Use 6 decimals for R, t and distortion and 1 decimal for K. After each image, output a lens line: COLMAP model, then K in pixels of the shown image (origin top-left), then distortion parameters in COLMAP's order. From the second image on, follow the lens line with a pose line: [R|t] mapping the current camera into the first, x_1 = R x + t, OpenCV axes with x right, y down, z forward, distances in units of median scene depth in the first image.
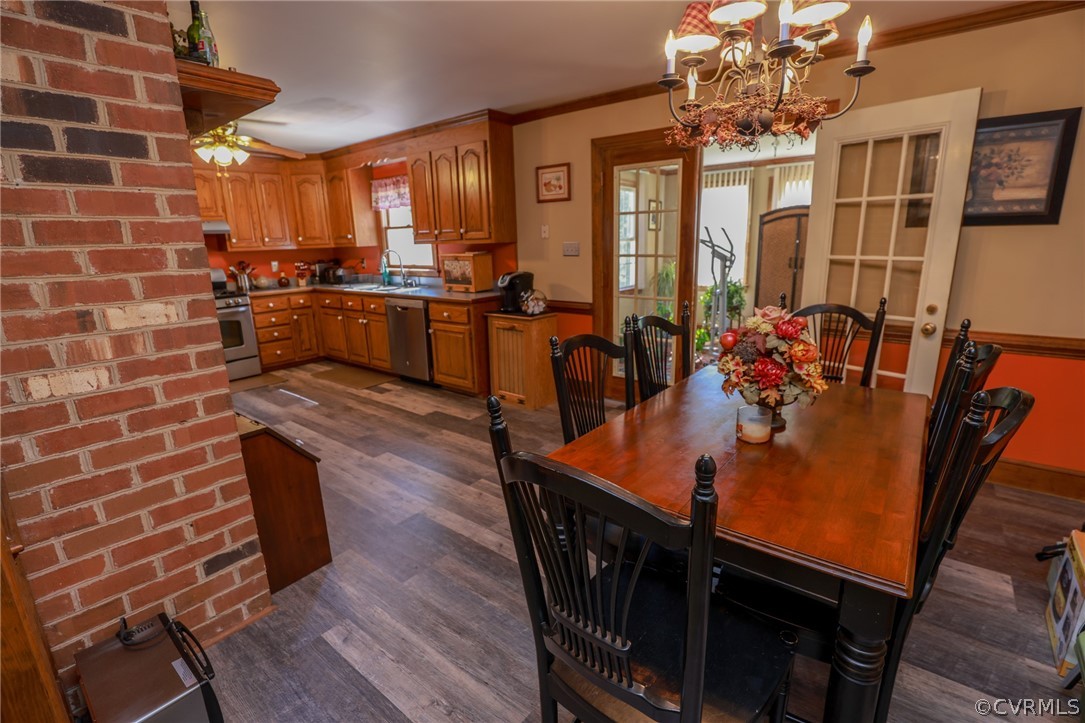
lens RADIAL K [[498.1, 0, 549.0], [0, 498.1, 364.0], [0, 0, 1]] dist [-0.029221, 0.003676]
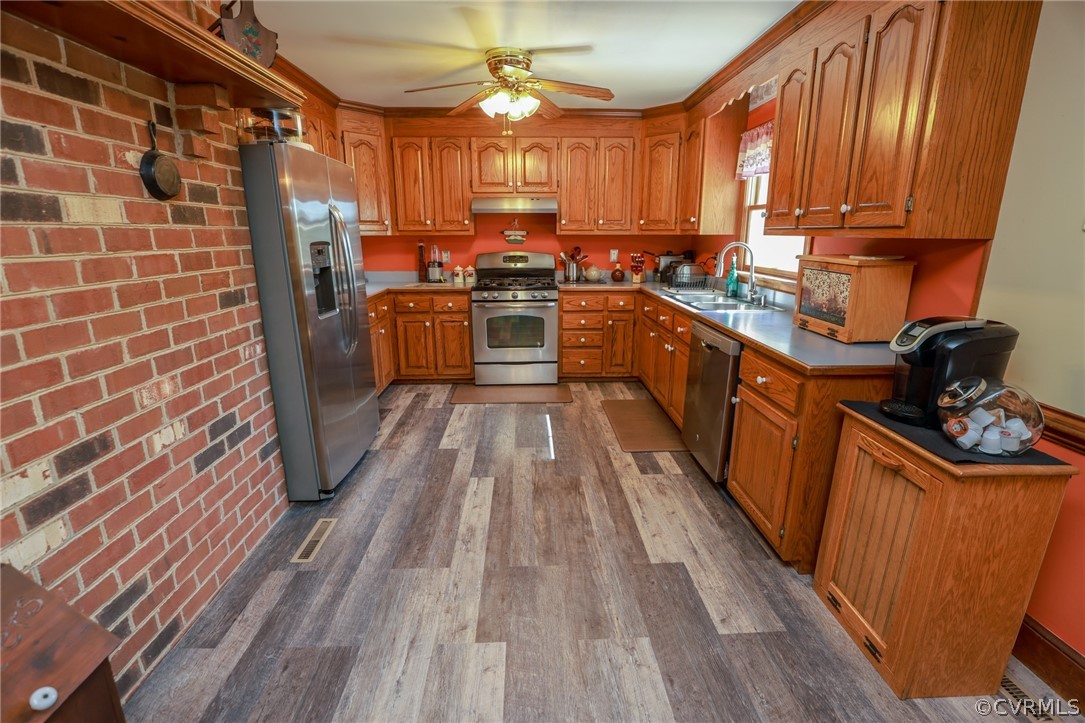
lens RADIAL K [[498.1, 0, 542.5], [0, 498.1, 363.7], [0, 0, 1]] dist [-0.029221, 0.003676]
pose [[0.651727, 0.218684, -0.726243, 0.003149], [-0.202118, 0.972982, 0.111602, -0.115902], [0.731027, 0.074053, 0.678318, 0.468684]]
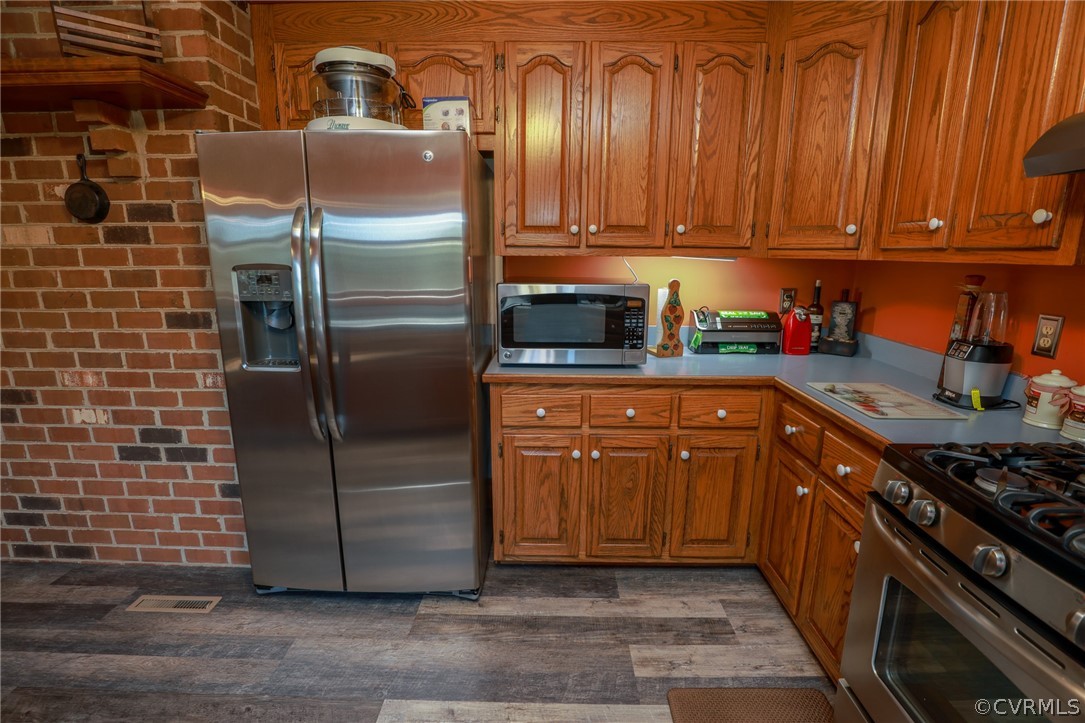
lens RADIAL K [[498.1, 0, 535.2], [0, 498.1, 367.7], [0, 0, 1]] dist [-0.029221, 0.003676]
pose [[-0.792174, 0.159449, -0.589097, -0.481299], [-0.131460, 0.898026, 0.419843, -0.242080], [0.595968, 0.410032, -0.690432, 1.027343]]
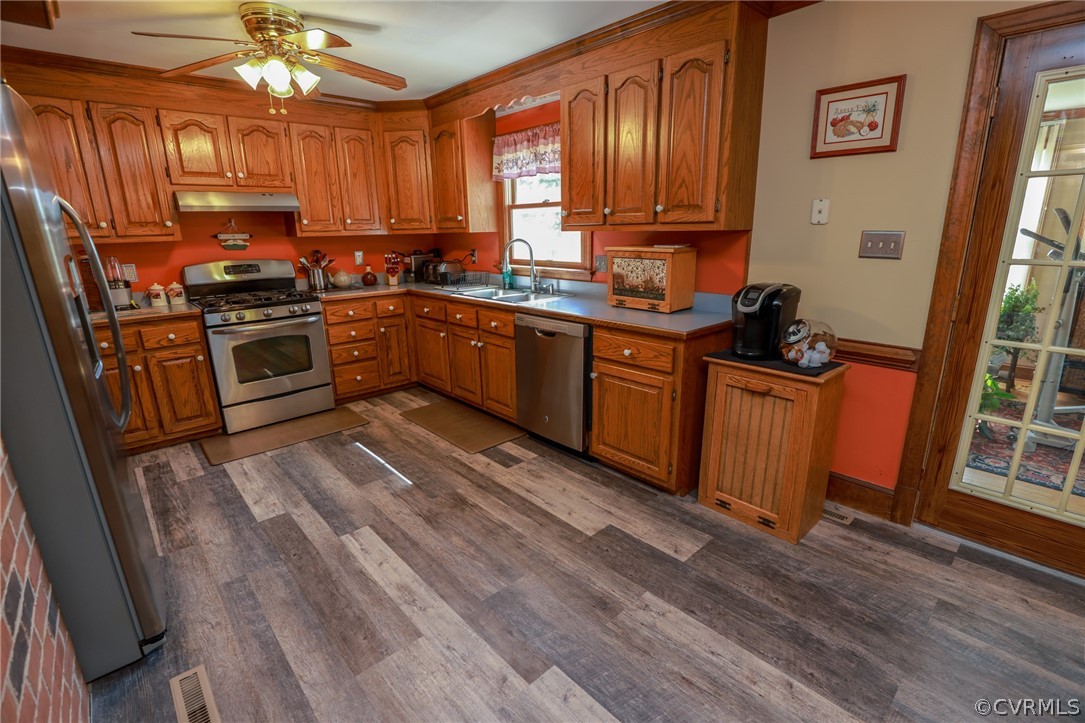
lens RADIAL K [[498.1, 0, 551.0], [0, 498.1, 364.1], [0, 0, 1]] dist [-0.029221, 0.003676]
pose [[0.988445, 0.050288, -0.142992, -0.194112], [-0.047112, 0.998564, 0.025511, -0.088758], [0.144070, -0.018479, 0.989395, 0.376399]]
